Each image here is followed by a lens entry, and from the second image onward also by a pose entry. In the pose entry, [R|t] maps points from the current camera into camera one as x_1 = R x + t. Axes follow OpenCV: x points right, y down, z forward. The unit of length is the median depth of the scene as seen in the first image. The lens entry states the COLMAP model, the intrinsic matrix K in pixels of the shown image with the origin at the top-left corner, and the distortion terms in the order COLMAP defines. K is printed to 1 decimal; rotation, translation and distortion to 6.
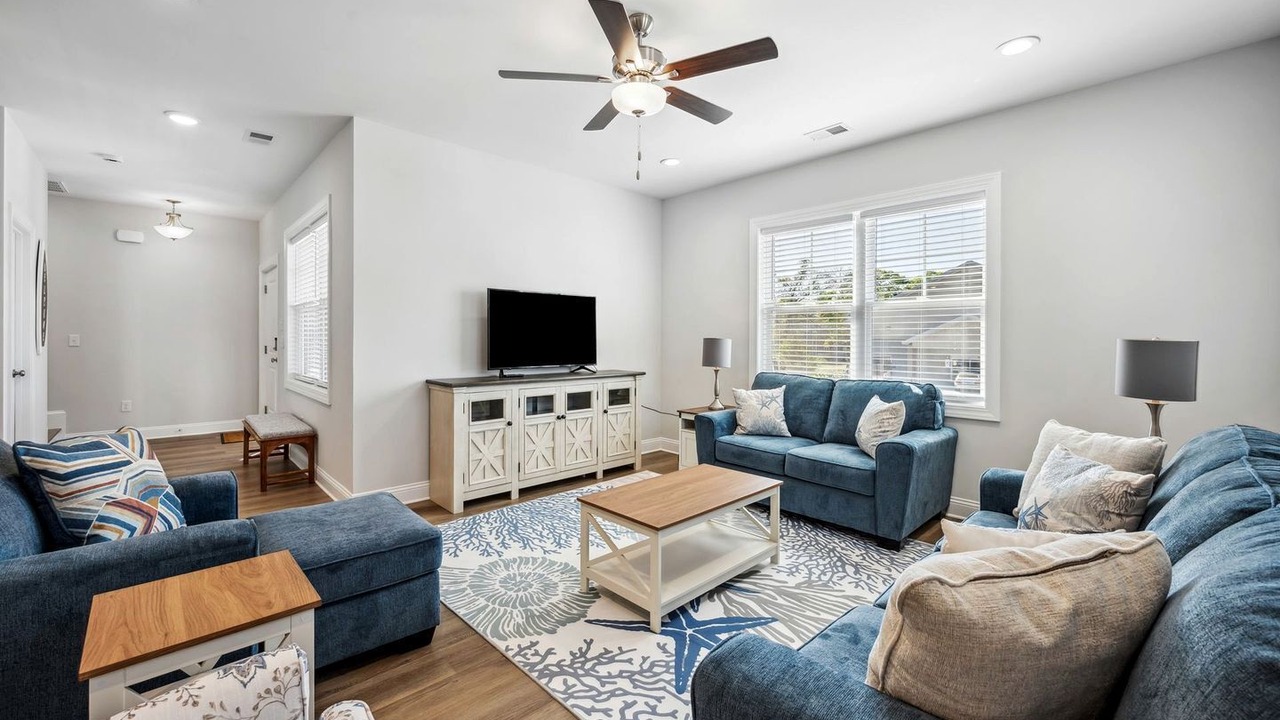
lens RADIAL K [[522.4, 0, 639.2], [0, 522.4, 348.2], [0, 0, 1]] dist [-0.001404, -0.000027]
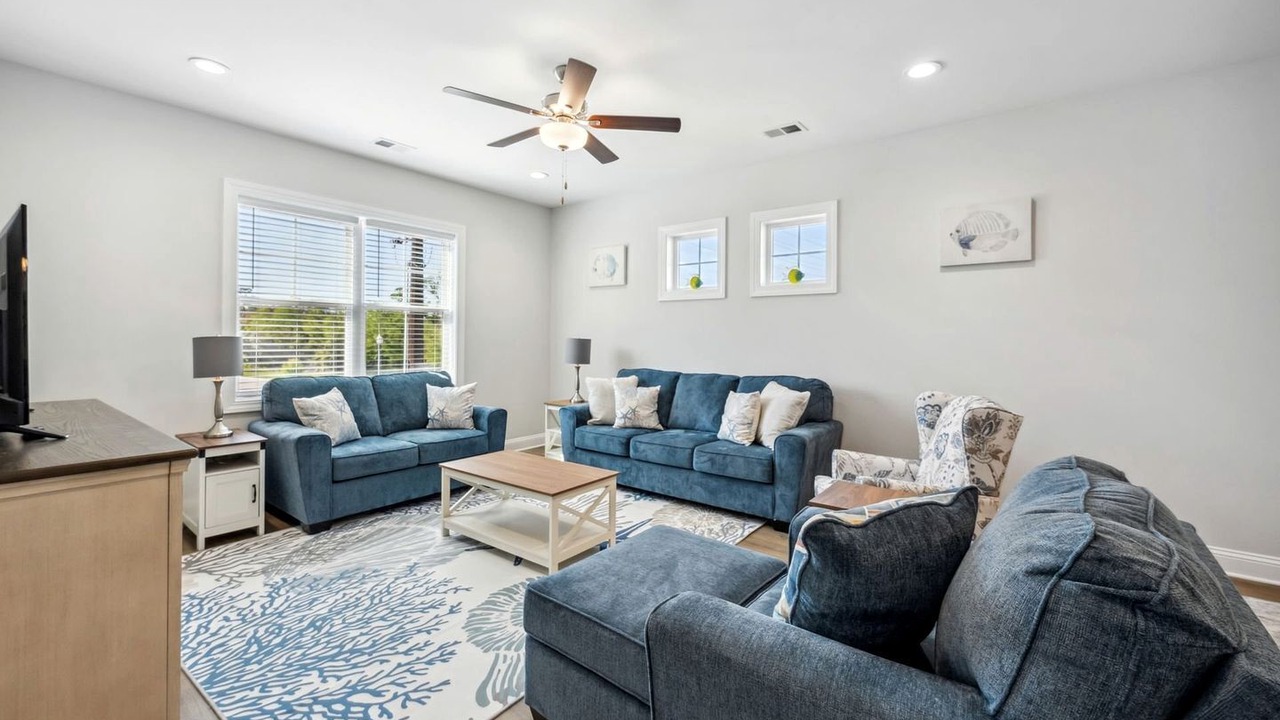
lens RADIAL K [[522.4, 0, 638.8], [0, 522.4, 346.4], [0, 0, 1]] dist [-0.001404, -0.000027]
pose [[-0.162946, -0.021685, 0.986397, -0.927078], [0.014187, 0.999604, 0.024319, -0.021460], [-0.986533, 0.017956, -0.162574, 0.794907]]
